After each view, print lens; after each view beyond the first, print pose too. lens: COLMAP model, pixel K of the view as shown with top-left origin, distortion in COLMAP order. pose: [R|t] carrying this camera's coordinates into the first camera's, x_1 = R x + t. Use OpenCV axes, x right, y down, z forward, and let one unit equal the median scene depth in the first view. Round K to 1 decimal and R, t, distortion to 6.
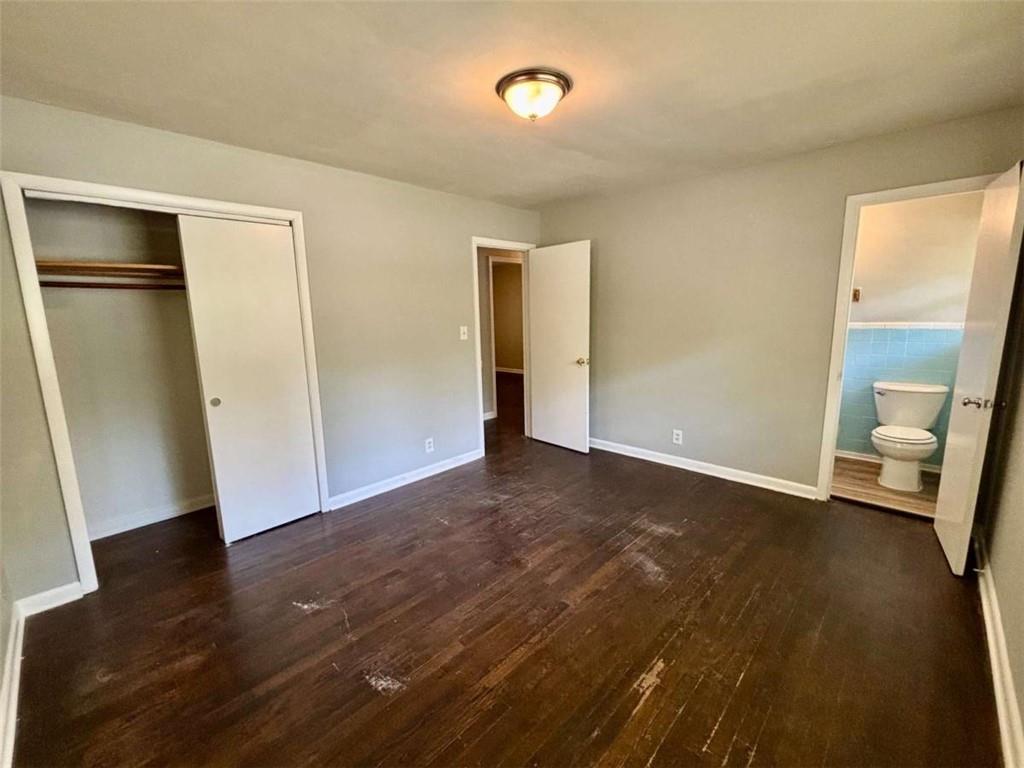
lens RADIAL K [[437.9, 0, 512.0], [0, 437.9, 384.0], [0, 0, 1]] dist [-0.002742, -0.000152]
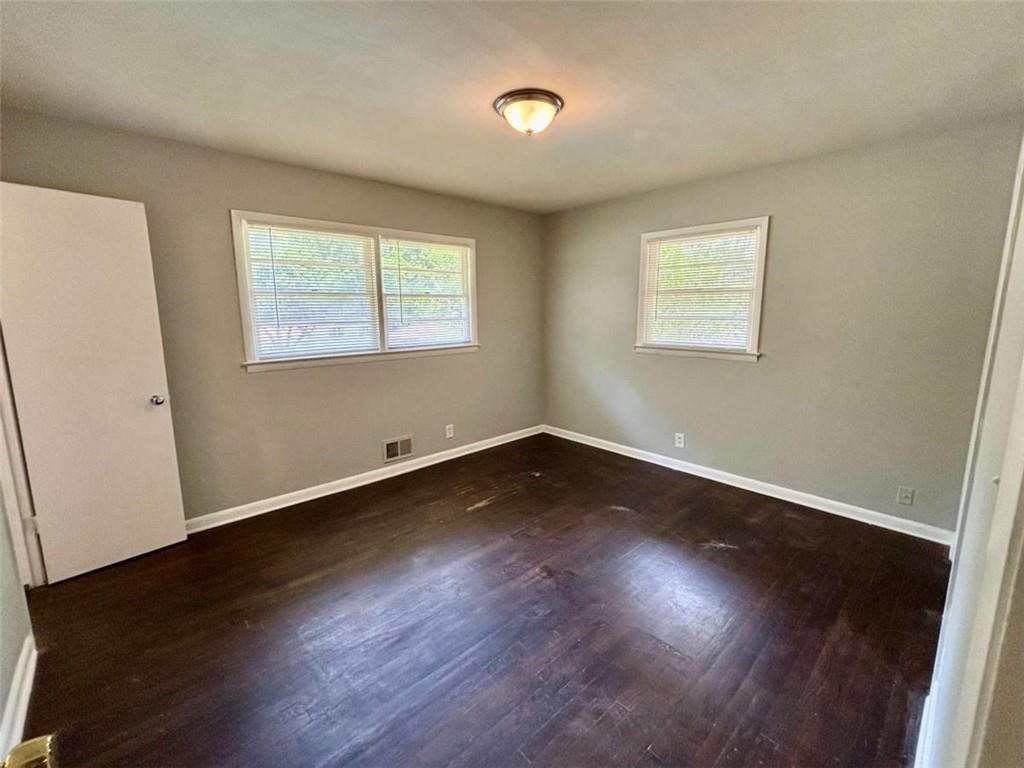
lens RADIAL K [[428.8, 0, 512.0], [0, 428.8, 384.0], [0, 0, 1]] dist [-0.000462, -0.000137]
pose [[-0.997489, 0.018994, 0.068232, 0.027825], [0.040759, 0.941798, 0.333698, -0.353356], [-0.057923, 0.335641, -0.940207, 2.056196]]
